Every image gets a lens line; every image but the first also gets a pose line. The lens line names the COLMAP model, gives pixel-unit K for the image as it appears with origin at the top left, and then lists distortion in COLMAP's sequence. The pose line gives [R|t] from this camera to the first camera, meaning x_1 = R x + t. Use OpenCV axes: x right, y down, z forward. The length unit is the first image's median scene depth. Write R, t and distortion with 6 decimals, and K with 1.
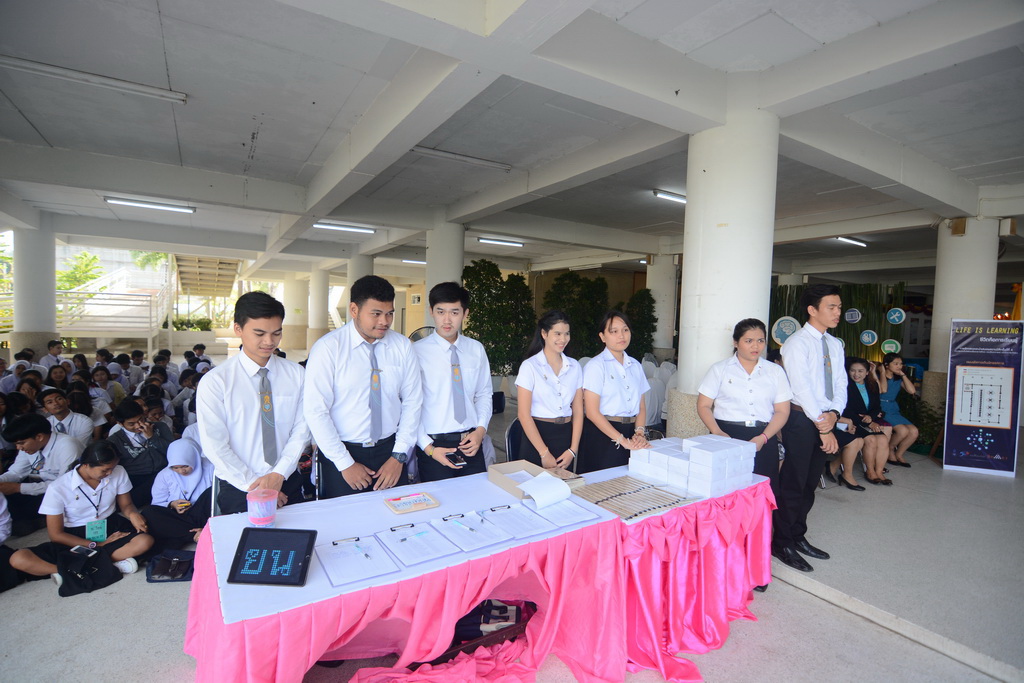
lens RADIAL K [[492.1, 0, 500.3], [0, 492.1, 347.0], [0, 0, 1]] dist [-0.009792, -0.008174]
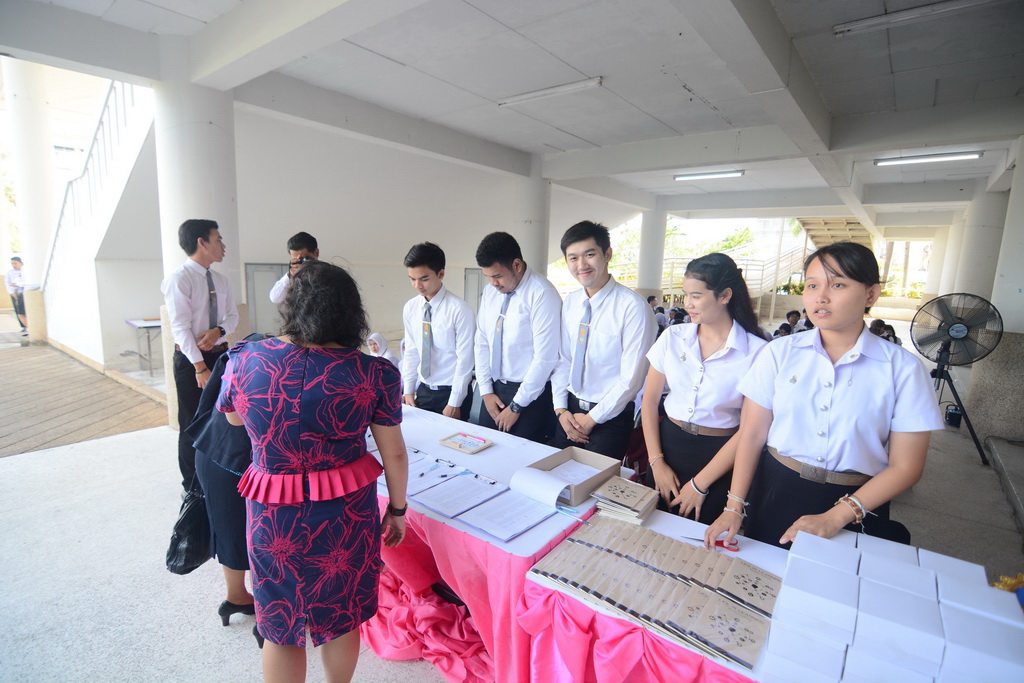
lens RADIAL K [[492.1, 0, 502.6], [0, 492.1, 346.0], [0, 0, 1]] dist [-0.009792, -0.008174]
pose [[0.326498, 0.133701, -0.935694, 0.217370], [-0.074477, 0.990506, 0.115545, -0.002499], [0.942259, 0.031962, 0.333356, 0.199986]]
